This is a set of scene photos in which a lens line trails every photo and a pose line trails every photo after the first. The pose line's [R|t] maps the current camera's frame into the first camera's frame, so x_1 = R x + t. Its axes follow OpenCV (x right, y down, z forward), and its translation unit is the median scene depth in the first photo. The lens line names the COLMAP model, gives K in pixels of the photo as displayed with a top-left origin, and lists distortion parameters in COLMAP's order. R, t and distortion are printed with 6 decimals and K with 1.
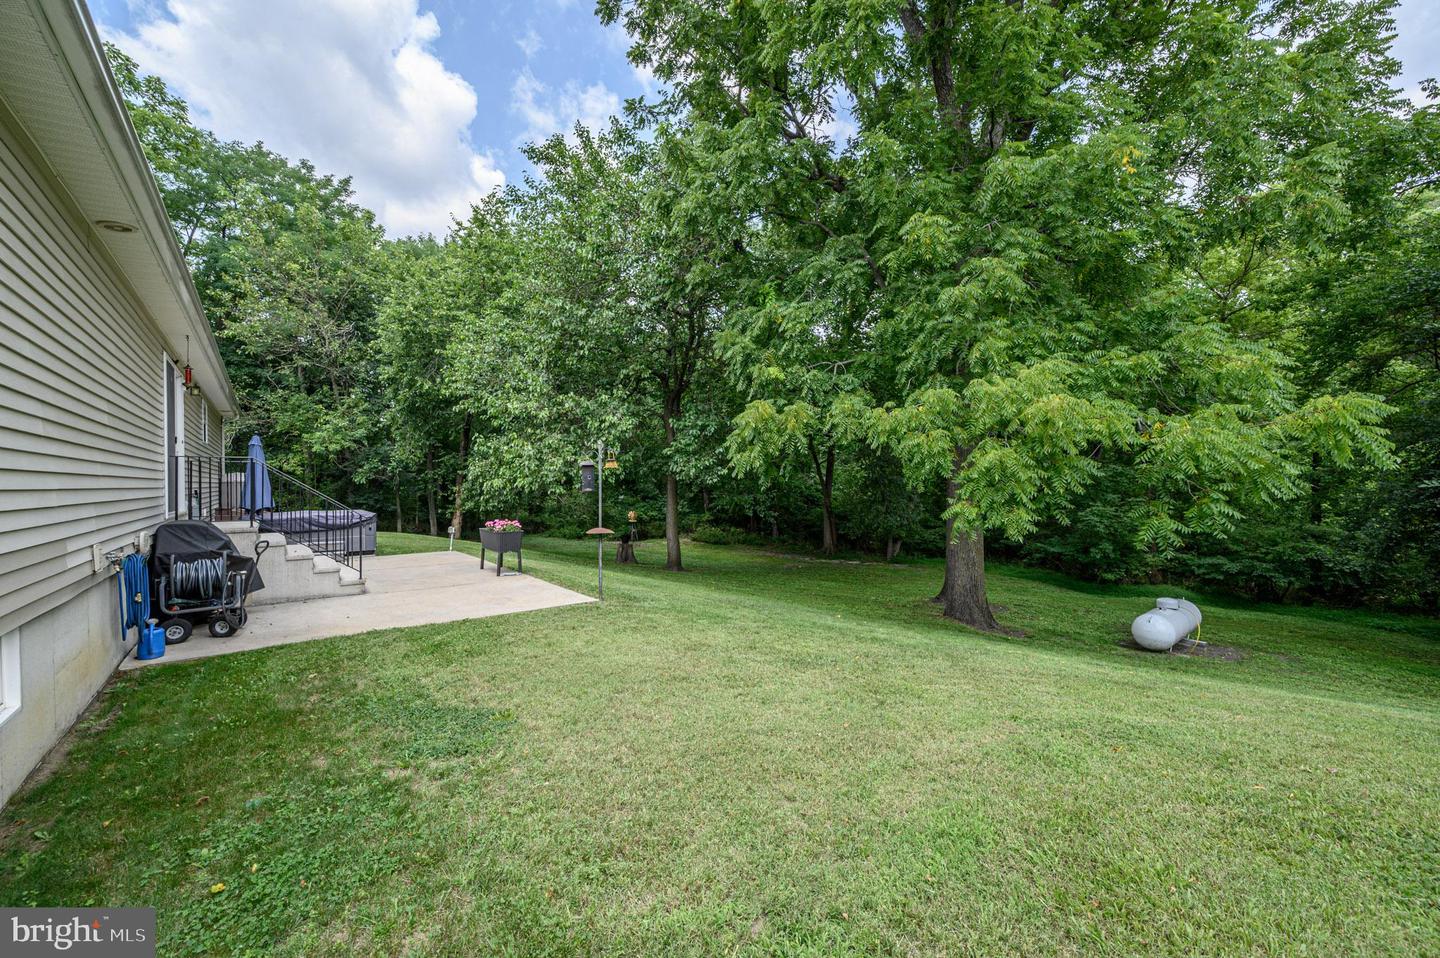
lens RADIAL K [[573.6, 0, 720.3], [0, 573.6, 479.8], [0, 0, 1]] dist [0.002425, 0.001537]
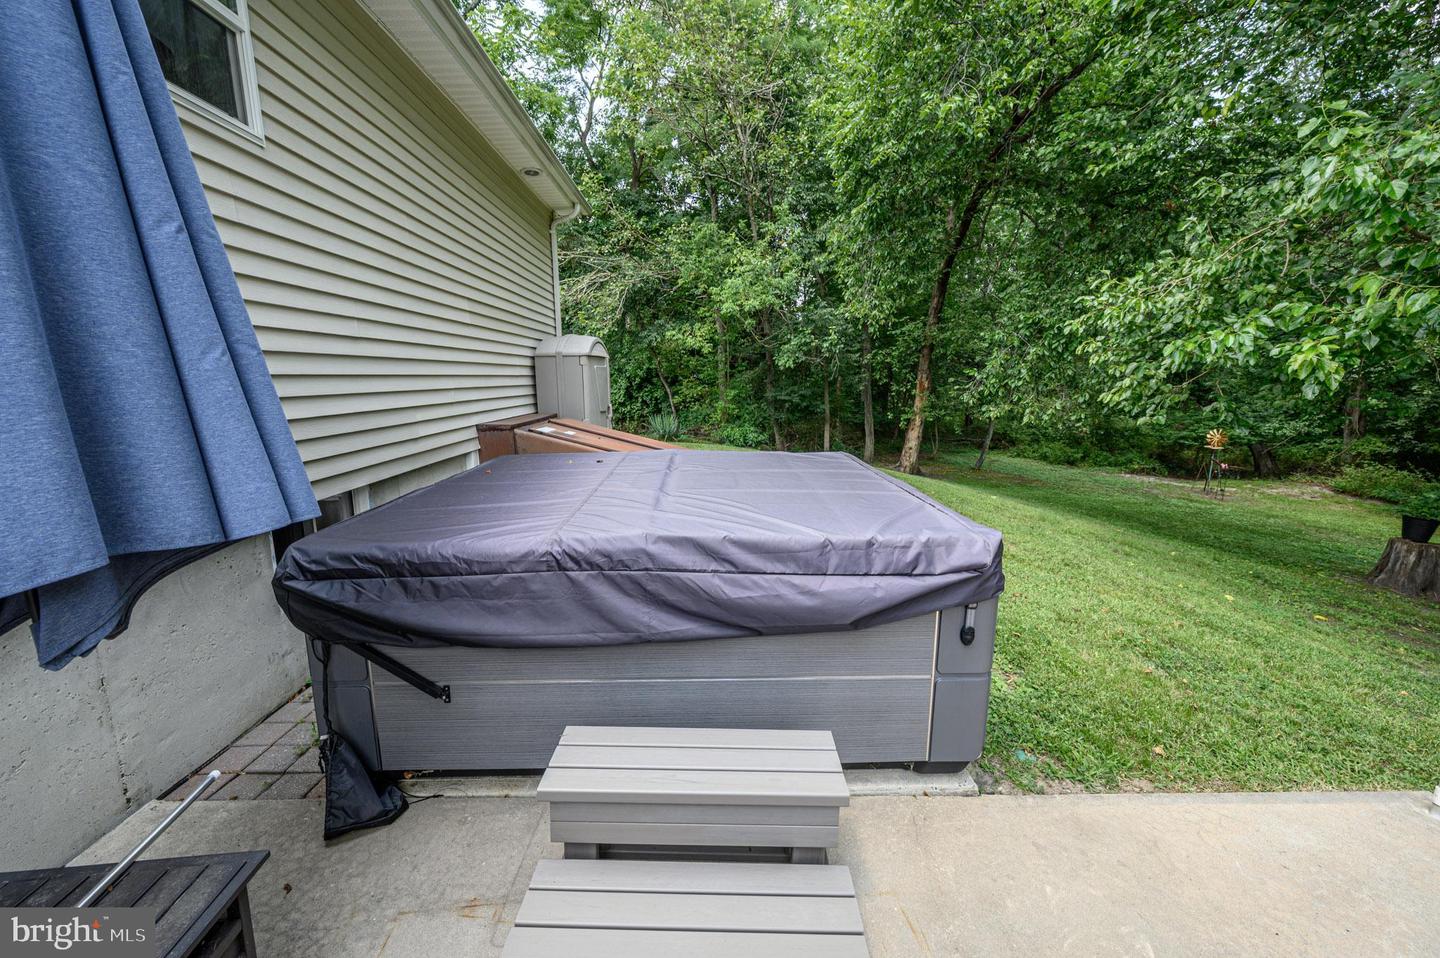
lens RADIAL K [[573.6, 0, 715.3], [0, 573.6, 476.4], [0, 0, 1]] dist [0.002425, 0.001537]
pose [[0.796094, 0.111570, -0.594799, -0.292814], [-0.006961, 0.984482, 0.175348, 0.012198], [0.605133, -0.135453, 0.784517, 0.433102]]
